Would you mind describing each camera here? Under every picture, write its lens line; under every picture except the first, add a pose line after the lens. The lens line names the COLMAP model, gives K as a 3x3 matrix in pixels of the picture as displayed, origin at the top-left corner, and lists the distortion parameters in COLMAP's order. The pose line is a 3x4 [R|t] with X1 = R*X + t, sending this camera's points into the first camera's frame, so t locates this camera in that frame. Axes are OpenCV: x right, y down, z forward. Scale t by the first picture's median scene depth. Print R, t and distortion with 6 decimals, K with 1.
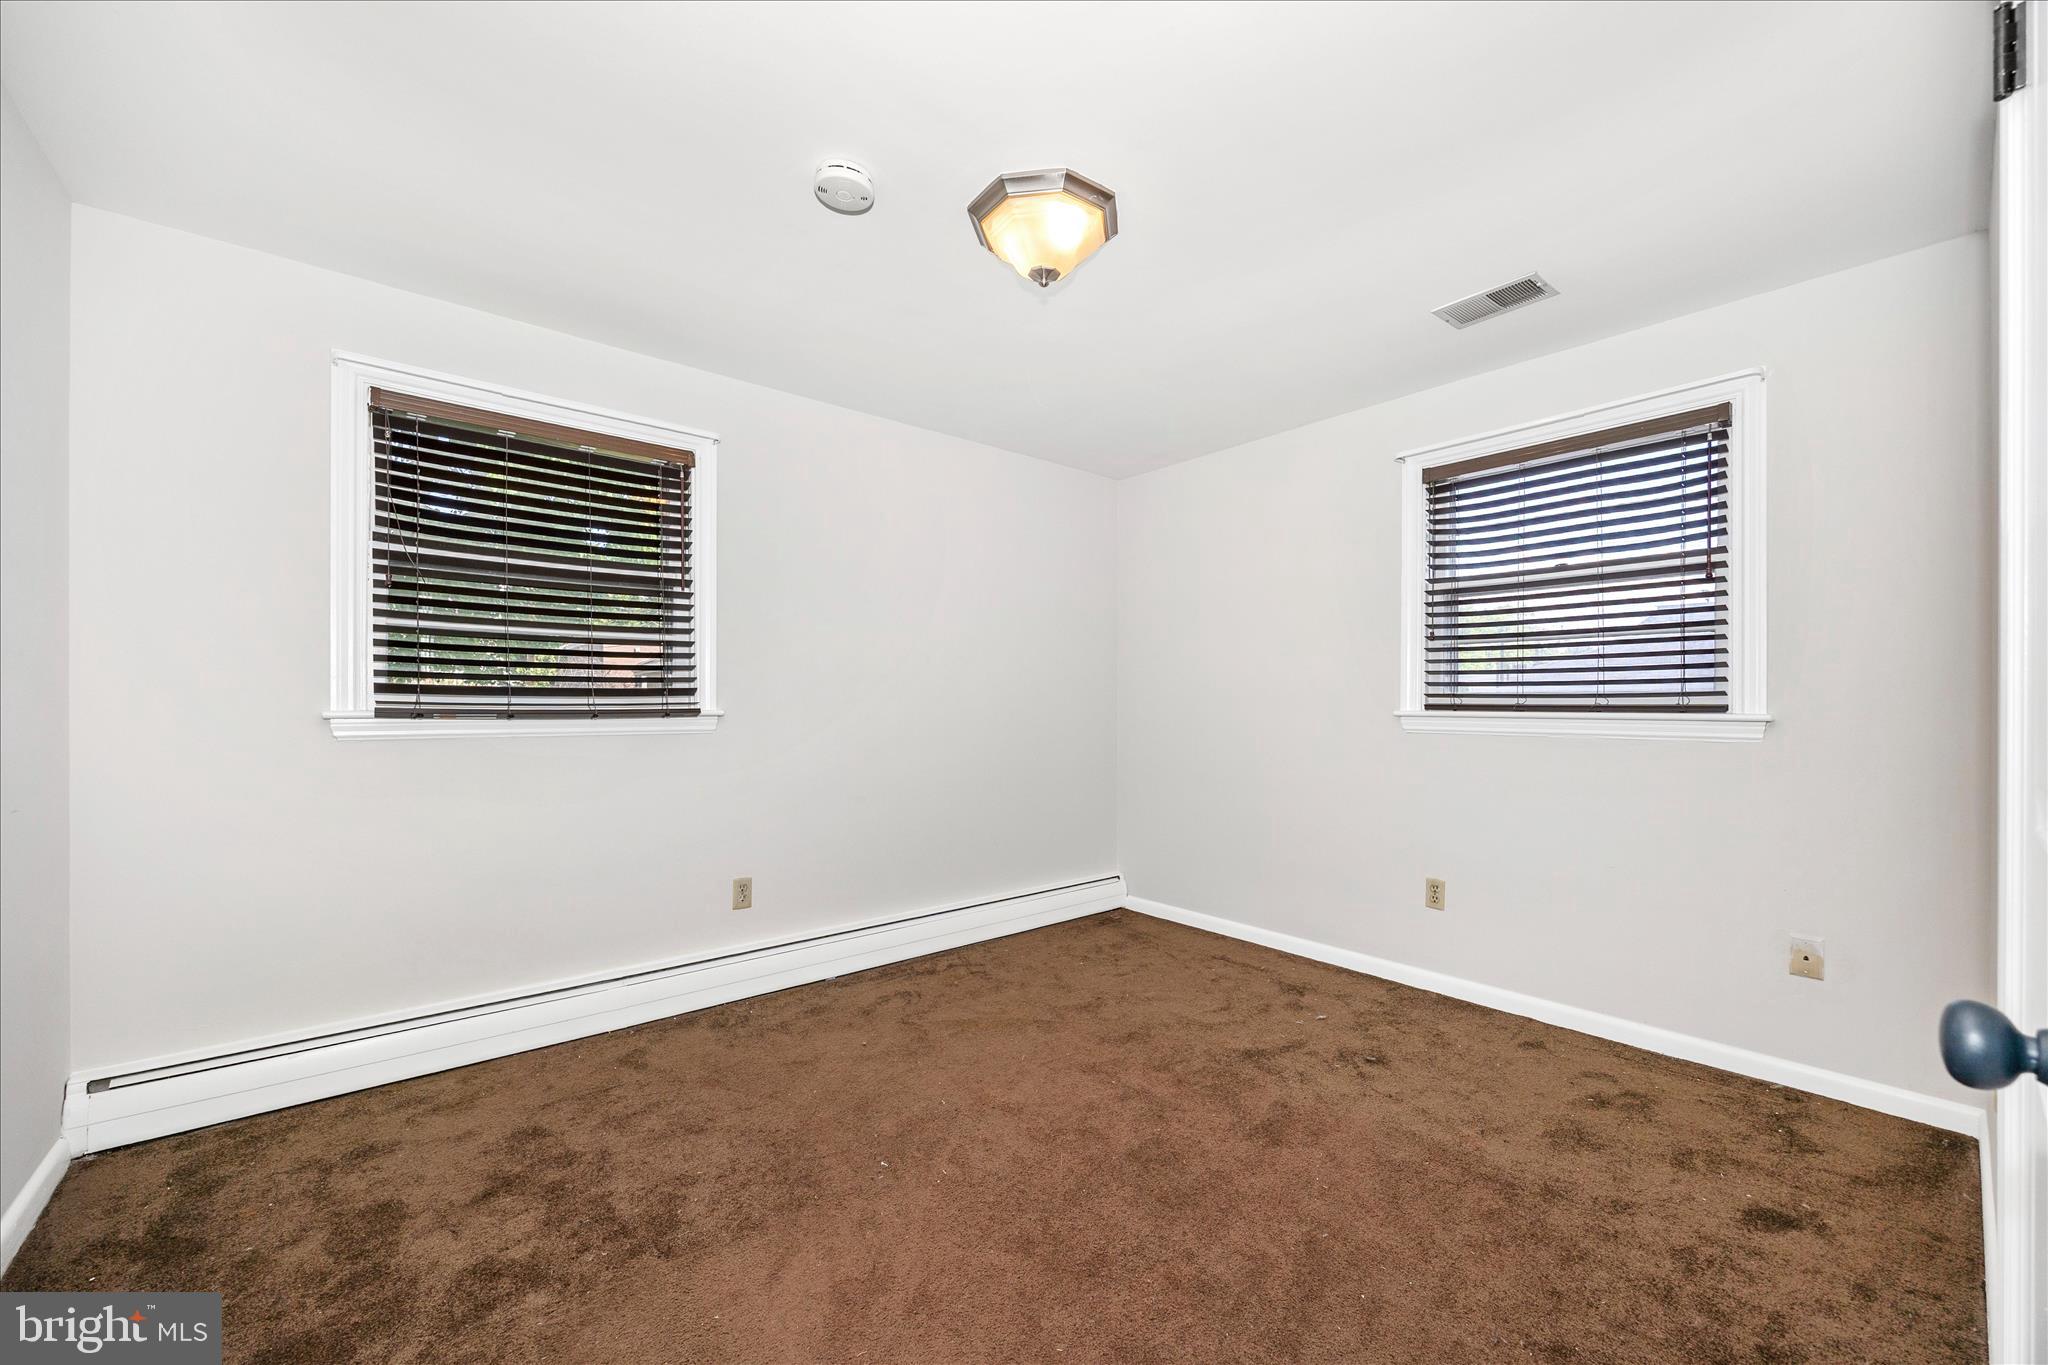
lens RADIAL K [[792.6, 0, 1035.5], [0, 792.6, 690.3], [0, 0, 1]] dist [-0.000936, -0.000033]
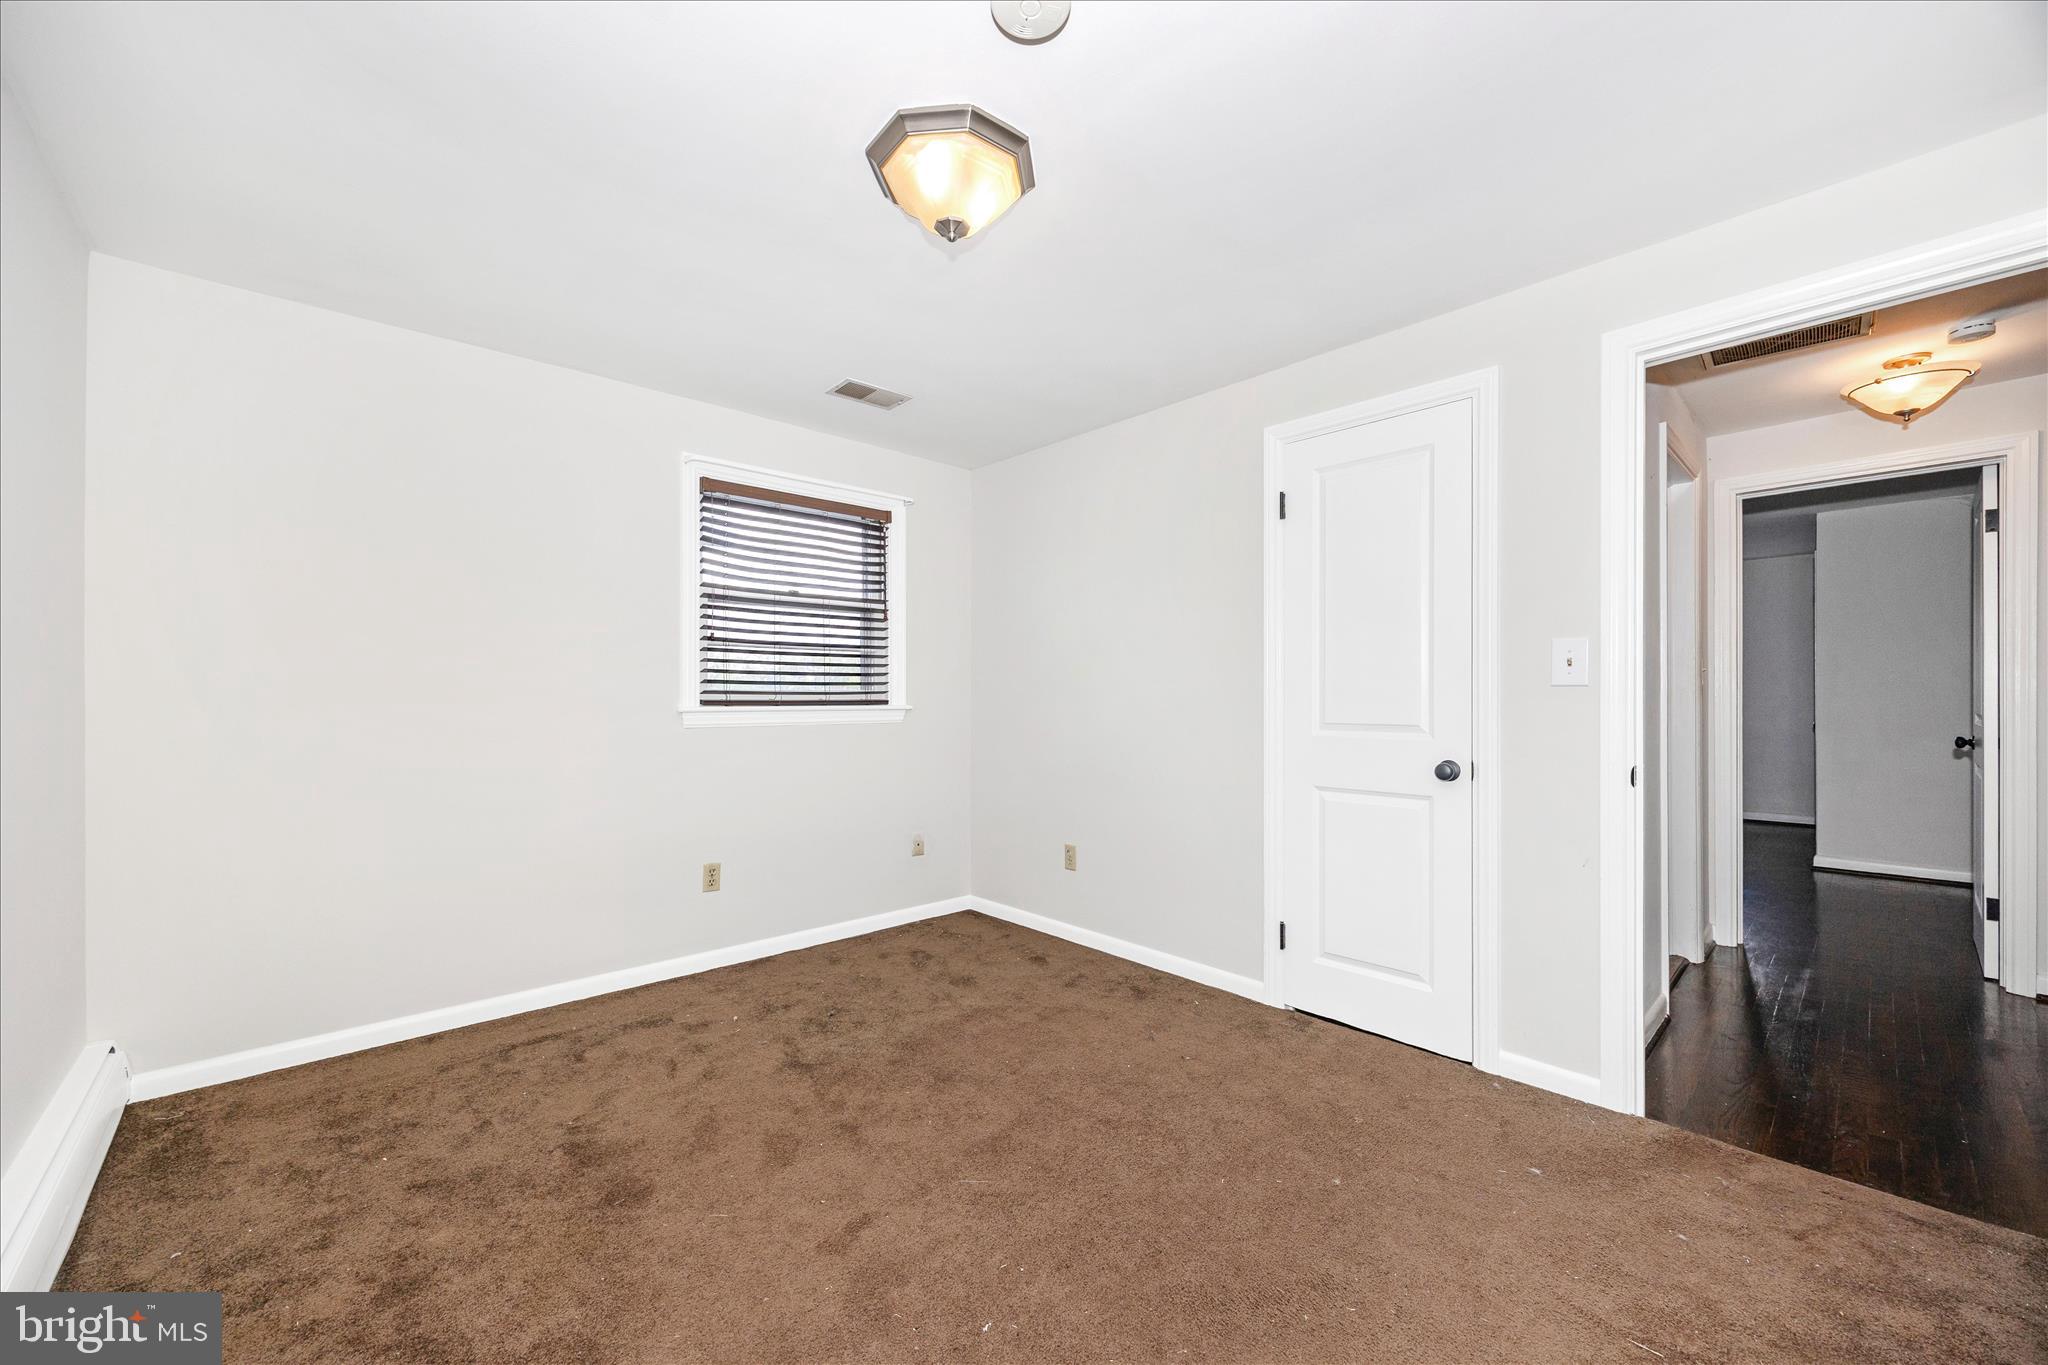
lens RADIAL K [[792.6, 0, 1035.5], [0, 792.6, 690.3], [0, 0, 1]] dist [-0.000936, -0.000033]
pose [[-0.052243, 0.003917, 0.998627, -0.685229], [-0.019993, 0.999788, -0.004968, 0.000934], [-0.998434, -0.020226, -0.052154, 0.728937]]
